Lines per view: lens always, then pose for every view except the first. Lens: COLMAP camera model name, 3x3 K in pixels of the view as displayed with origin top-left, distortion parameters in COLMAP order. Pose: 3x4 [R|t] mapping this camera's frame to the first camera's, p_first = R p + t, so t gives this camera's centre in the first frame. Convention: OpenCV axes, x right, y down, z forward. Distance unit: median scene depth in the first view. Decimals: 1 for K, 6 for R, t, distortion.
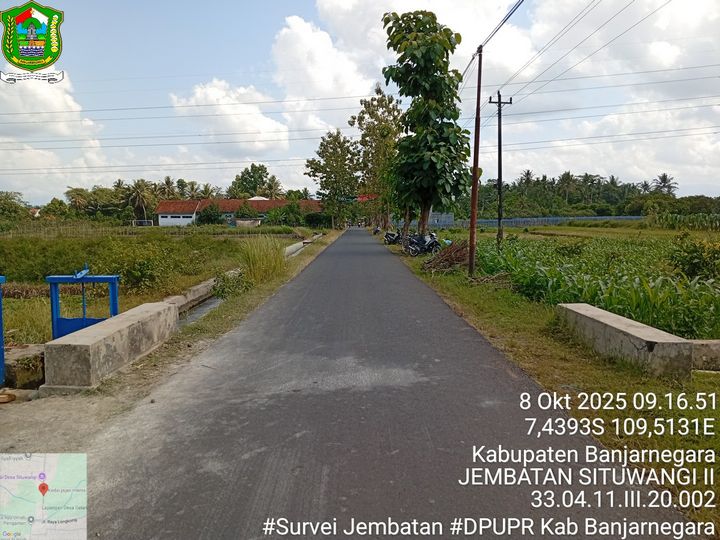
lens RADIAL K [[551.1, 0, 360.0], [0, 551.1, 270.0], [0, 0, 1]] dist [0.054478, -0.129287]
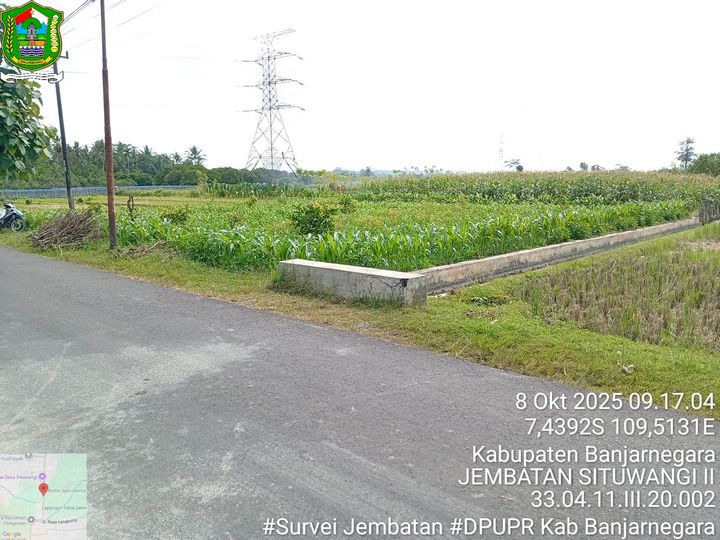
lens RADIAL K [[551.1, 0, 360.0], [0, 551.1, 270.0], [0, 0, 1]] dist [0.054478, -0.129287]
pose [[0.697255, -0.108819, 0.708515, -0.040423], [0.071177, 0.994036, 0.082625, 0.000146], [-0.713281, -0.007181, 0.700842, 0.020547]]
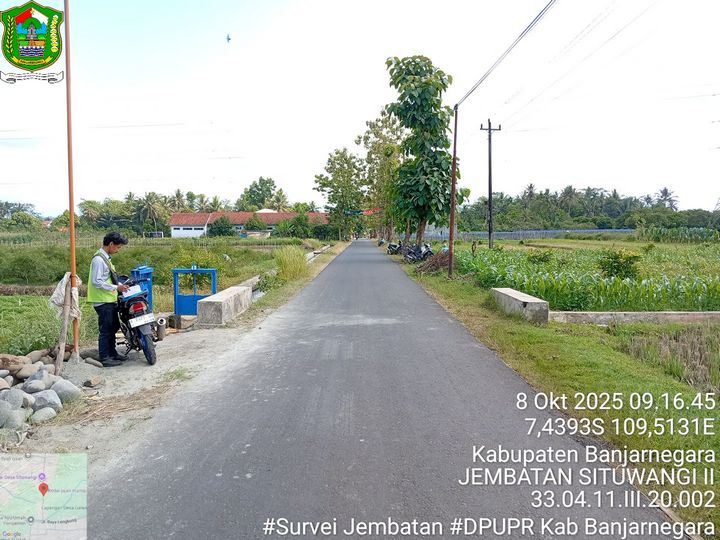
lens RADIAL K [[562.3, 0, 360.0], [0, 562.3, 270.0], [0, 0, 1]] dist [0.053613, -0.150604]
pose [[0.999953, 0.003593, -0.009059, -0.000498], [-0.003797, 0.999736, -0.022667, 0.006702], [0.008976, 0.022700, 0.999702, -0.086048]]
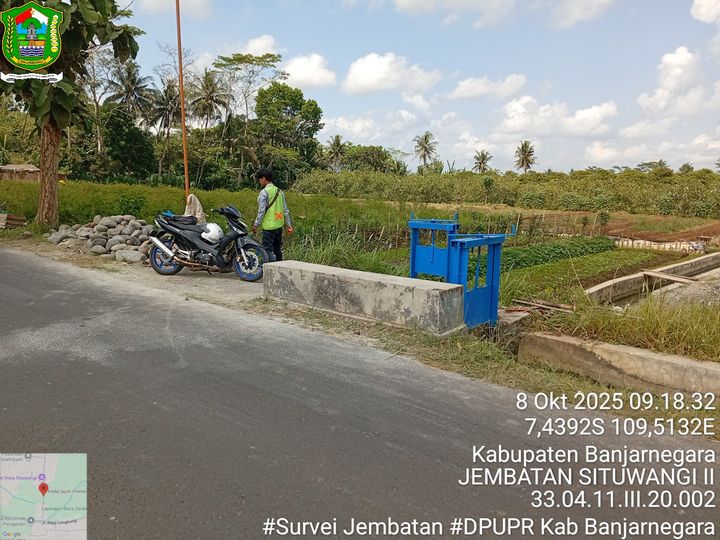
lens RADIAL K [[551.1, 0, 360.0], [0, 551.1, 270.0], [0, 0, 1]] dist [0.054478, -0.129287]
pose [[-0.647843, 0.117216, -0.752702, 0.032691], [-0.084168, 0.971027, 0.223657, -0.015339], [0.757110, 0.208248, -0.619207, 0.195895]]
